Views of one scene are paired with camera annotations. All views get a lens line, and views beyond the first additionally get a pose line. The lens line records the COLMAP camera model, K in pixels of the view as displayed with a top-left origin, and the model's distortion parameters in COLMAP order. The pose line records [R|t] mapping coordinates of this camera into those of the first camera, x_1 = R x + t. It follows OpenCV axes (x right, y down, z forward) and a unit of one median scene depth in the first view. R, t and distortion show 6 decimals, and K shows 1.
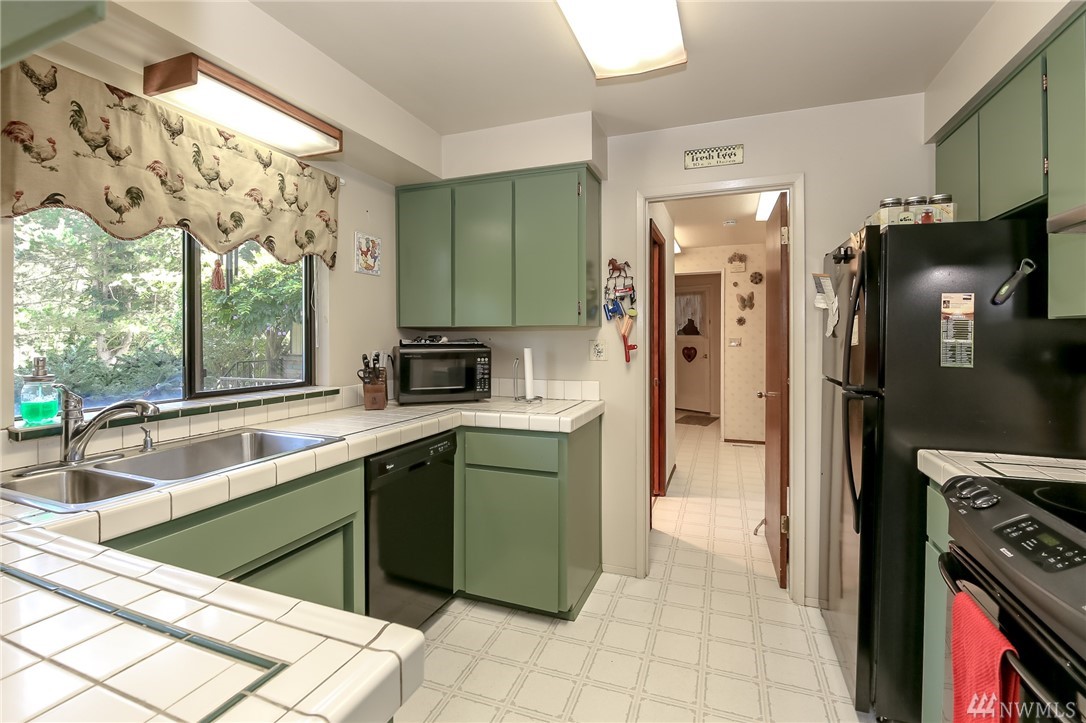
lens RADIAL K [[472.6, 0, 547.7], [0, 472.6, 343.3], [0, 0, 1]] dist [-0.023793, -0.000437]
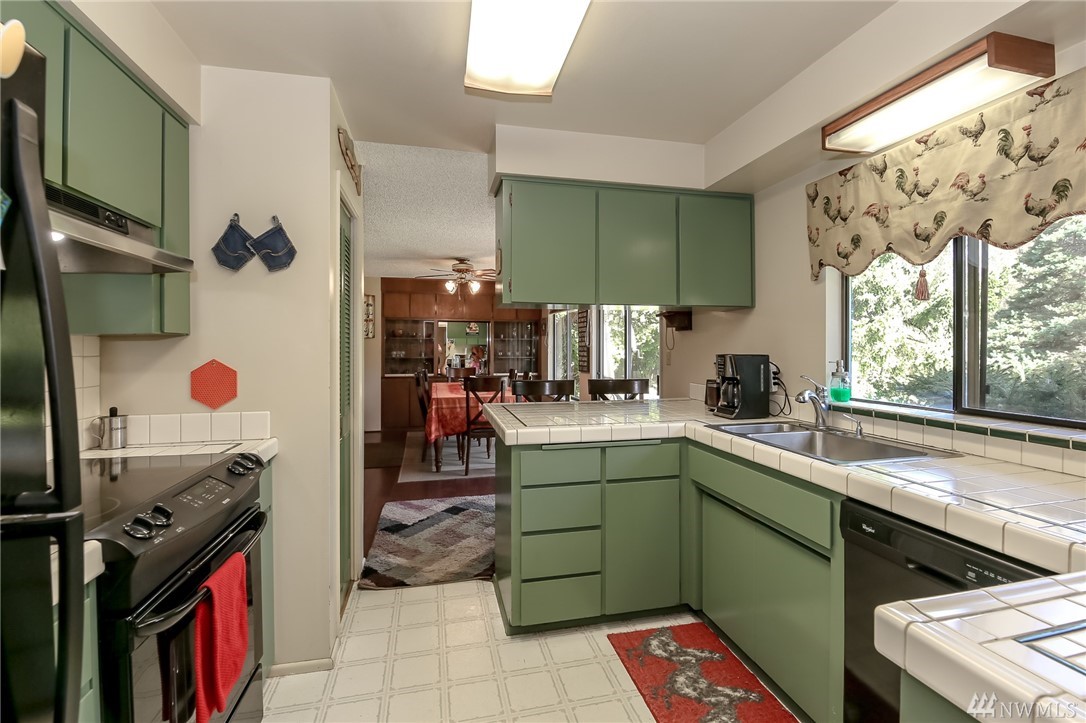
lens RADIAL K [[472.6, 0, 549.6], [0, 472.6, 352.5], [0, 0, 1]] dist [-0.023793, -0.000437]
pose [[-0.824383, 0.007851, -0.565979, 0.463997], [-0.008820, 0.999604, 0.026713, -0.023459], [0.565964, 0.027013, -0.823987, 1.285362]]
